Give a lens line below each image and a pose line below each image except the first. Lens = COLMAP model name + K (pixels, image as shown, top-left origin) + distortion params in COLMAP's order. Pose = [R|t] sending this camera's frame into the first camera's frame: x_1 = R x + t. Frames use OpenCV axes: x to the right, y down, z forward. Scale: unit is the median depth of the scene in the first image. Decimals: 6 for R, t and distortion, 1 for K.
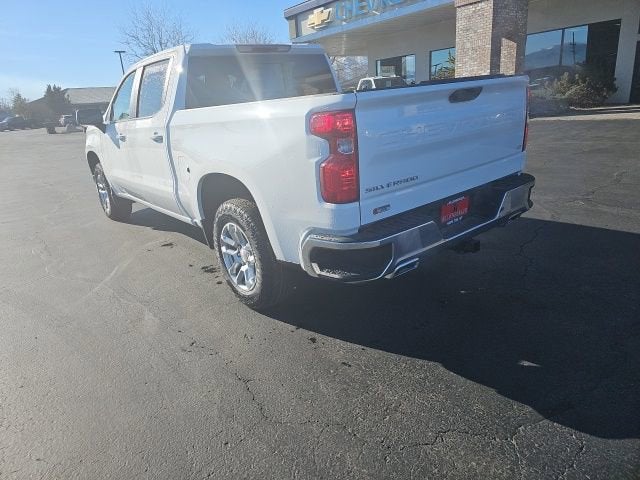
lens RADIAL K [[418.2, 0, 310.2], [0, 418.2, 230.2], [0, 0, 1]] dist [0.056475, -0.042890]
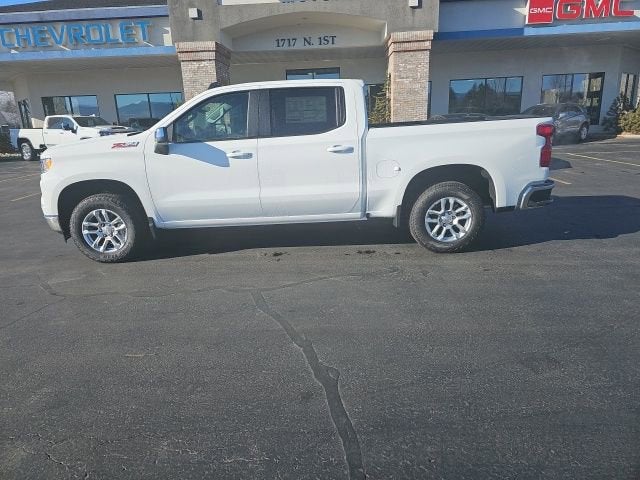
lens RADIAL K [[418.2, 0, 316.3], [0, 418.2, 230.9], [0, 0, 1]] dist [0.056475, -0.042890]
pose [[0.638615, -0.140259, 0.756636, -1.605720], [0.218848, 0.975751, -0.003836, 0.003367], [-0.737751, 0.168038, 0.653825, 0.341048]]
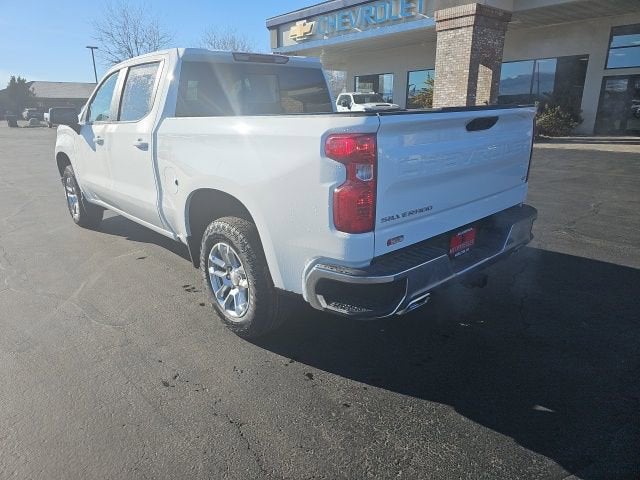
lens RADIAL K [[418.2, 0, 312.2], [0, 418.2, 231.6], [0, 0, 1]] dist [0.056475, -0.042890]
pose [[0.996045, 0.045034, 0.076590, -0.061536], [-0.043468, 0.998813, -0.021990, -0.029018], [-0.077490, 0.018574, 0.996820, 0.060593]]
